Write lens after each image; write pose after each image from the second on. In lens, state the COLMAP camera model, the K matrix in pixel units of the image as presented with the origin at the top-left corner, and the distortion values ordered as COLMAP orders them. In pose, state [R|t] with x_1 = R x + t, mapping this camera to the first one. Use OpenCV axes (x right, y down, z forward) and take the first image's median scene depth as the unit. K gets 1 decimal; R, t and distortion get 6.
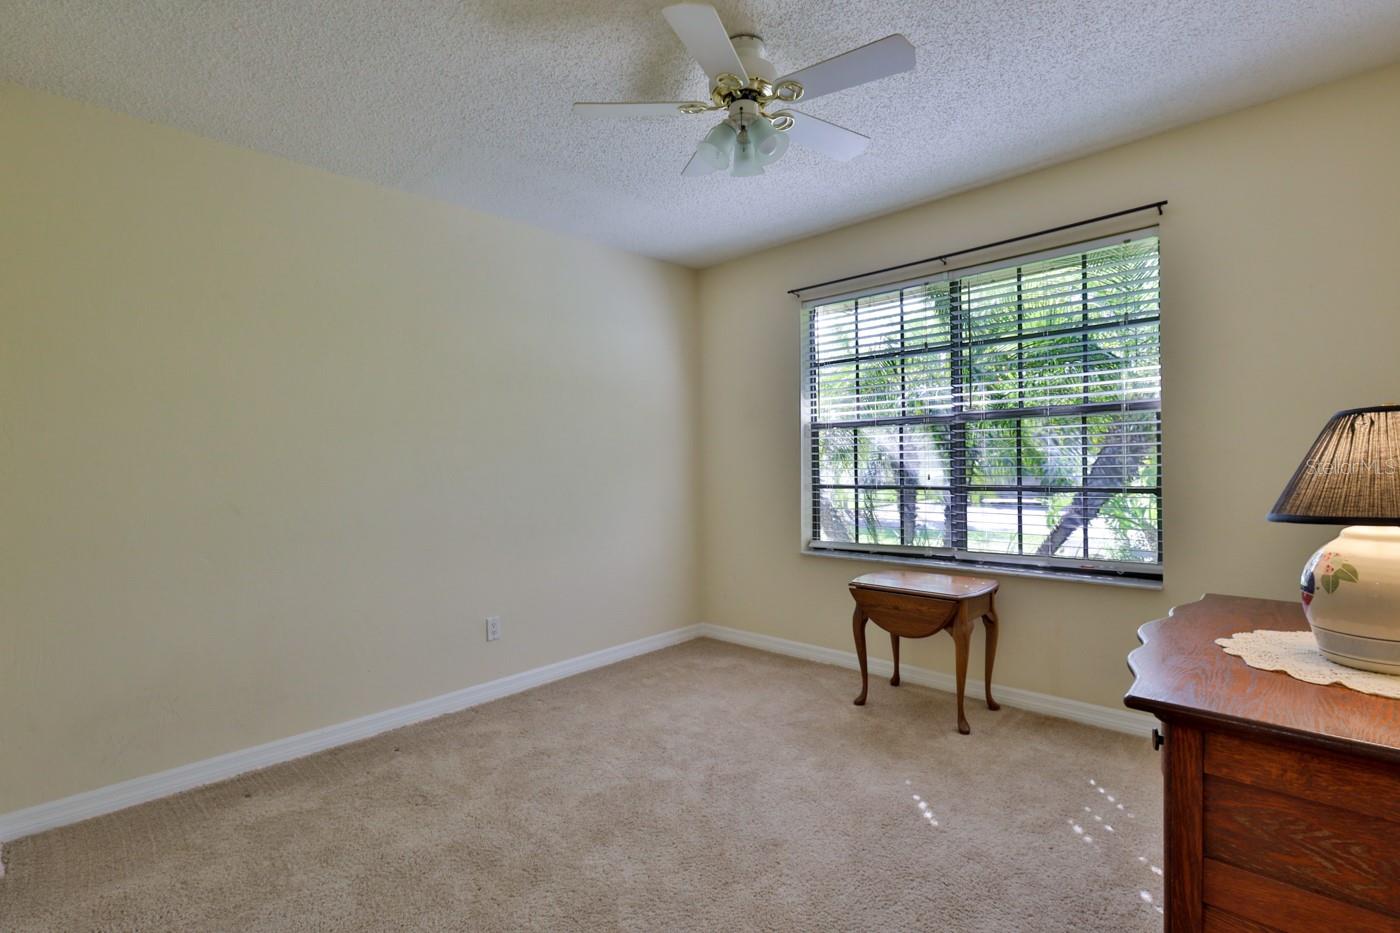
lens RADIAL K [[667.4, 0, 700.0], [0, 667.4, 466.5], [0, 0, 1]] dist [-0.004669, 0.000213]
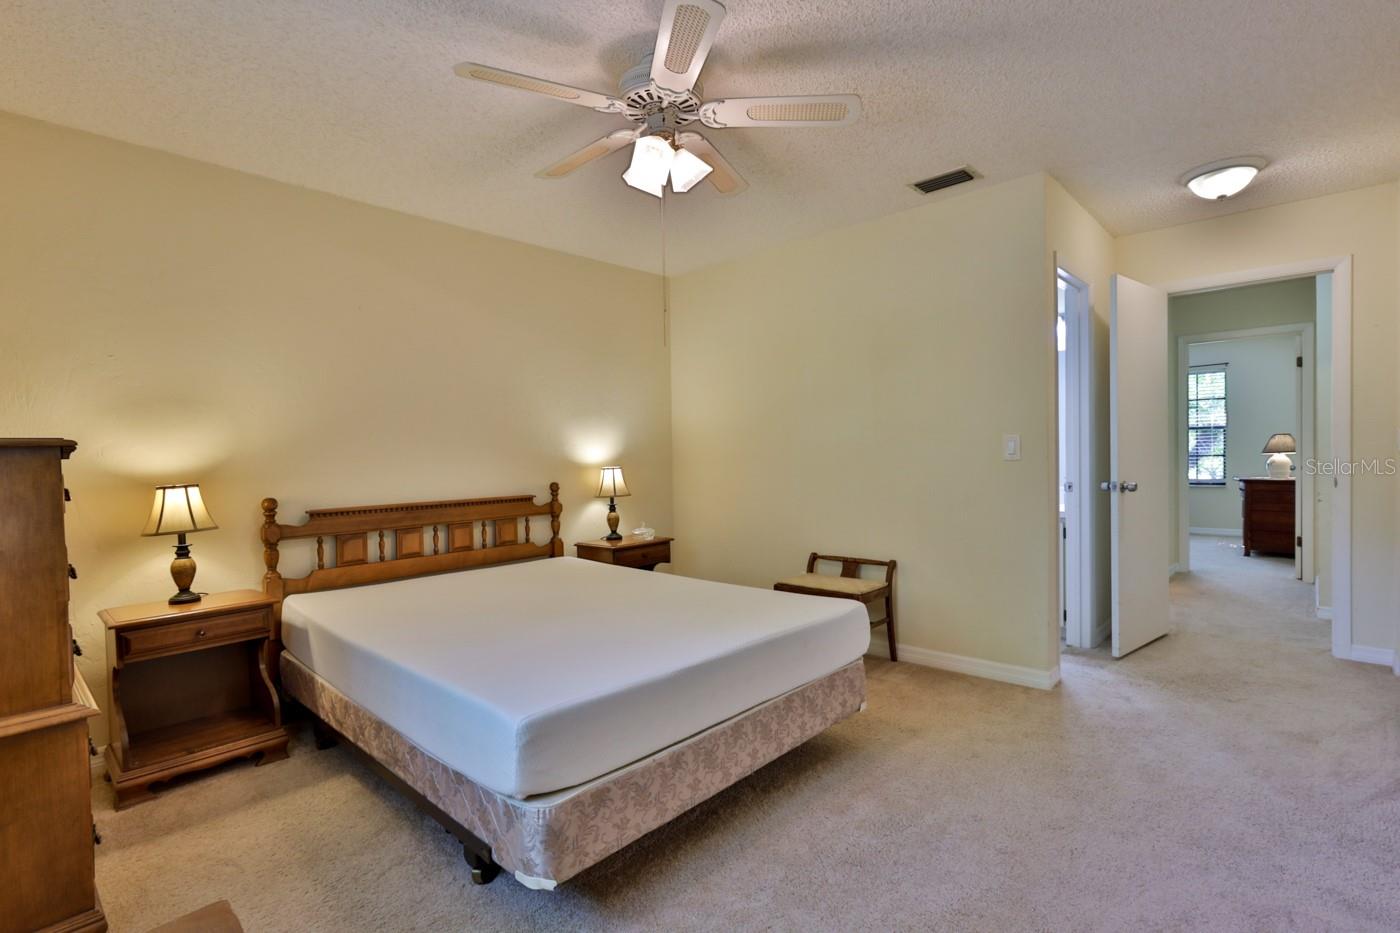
lens RADIAL K [[667.4, 0, 700.0], [0, 667.4, 466.5], [0, 0, 1]] dist [-0.004669, 0.000213]
pose [[0.999856, -0.007153, 0.015391, -1.141862], [0.007109, 0.999970, 0.002934, 0.040120], [-0.015411, -0.002824, 0.999877, -1.305856]]
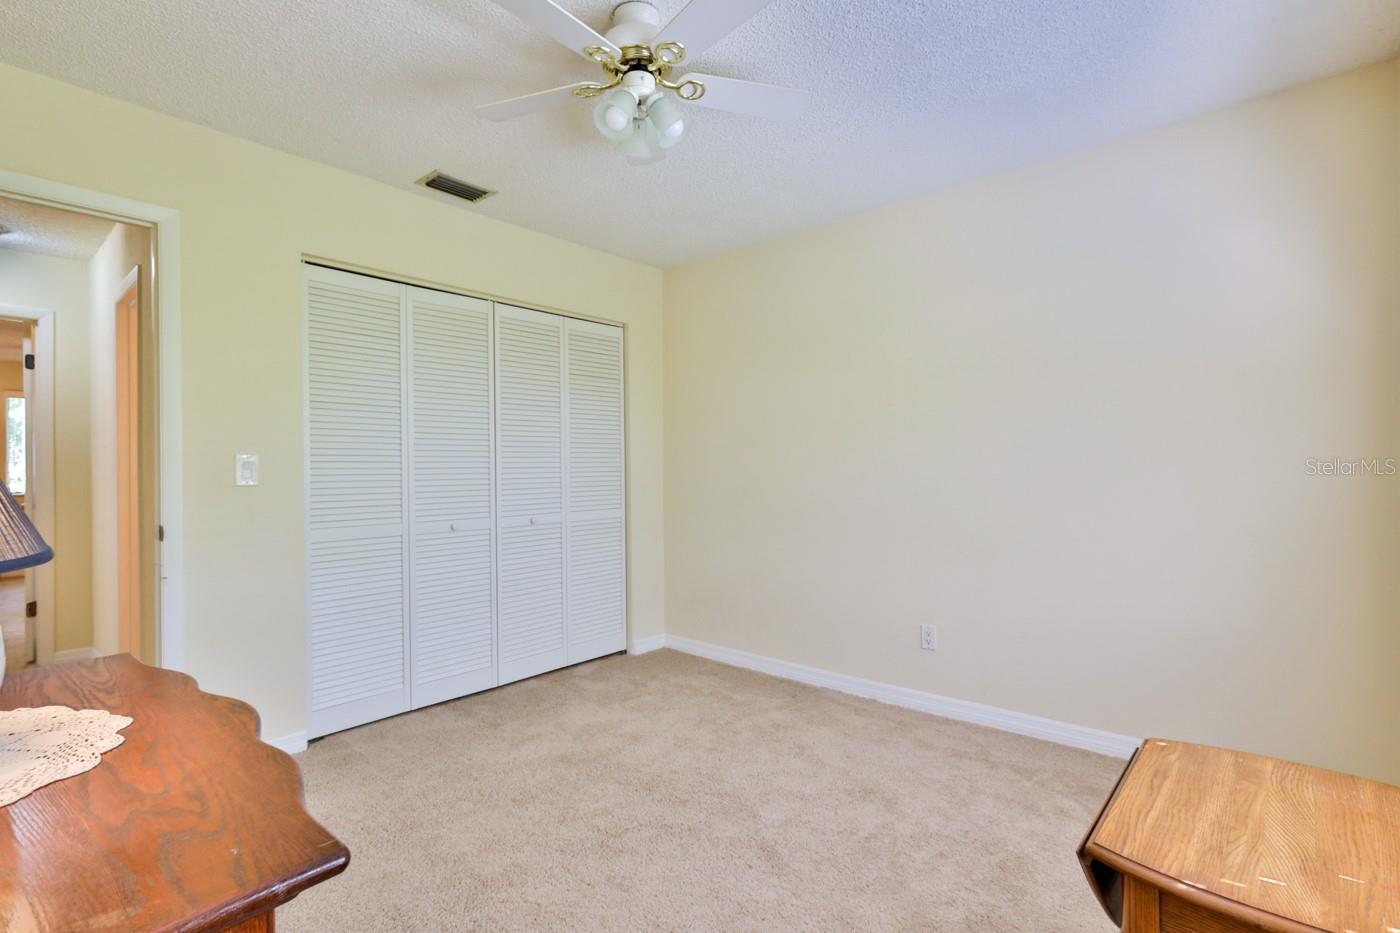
lens RADIAL K [[667.4, 0, 700.0], [0, 667.4, 466.5], [0, 0, 1]] dist [-0.004669, 0.000213]
pose [[0.026257, 0.015401, -0.999537, 0.828714], [0.000772, 0.999881, 0.015426, -0.016633], [0.999655, -0.001176, 0.026242, 0.879764]]
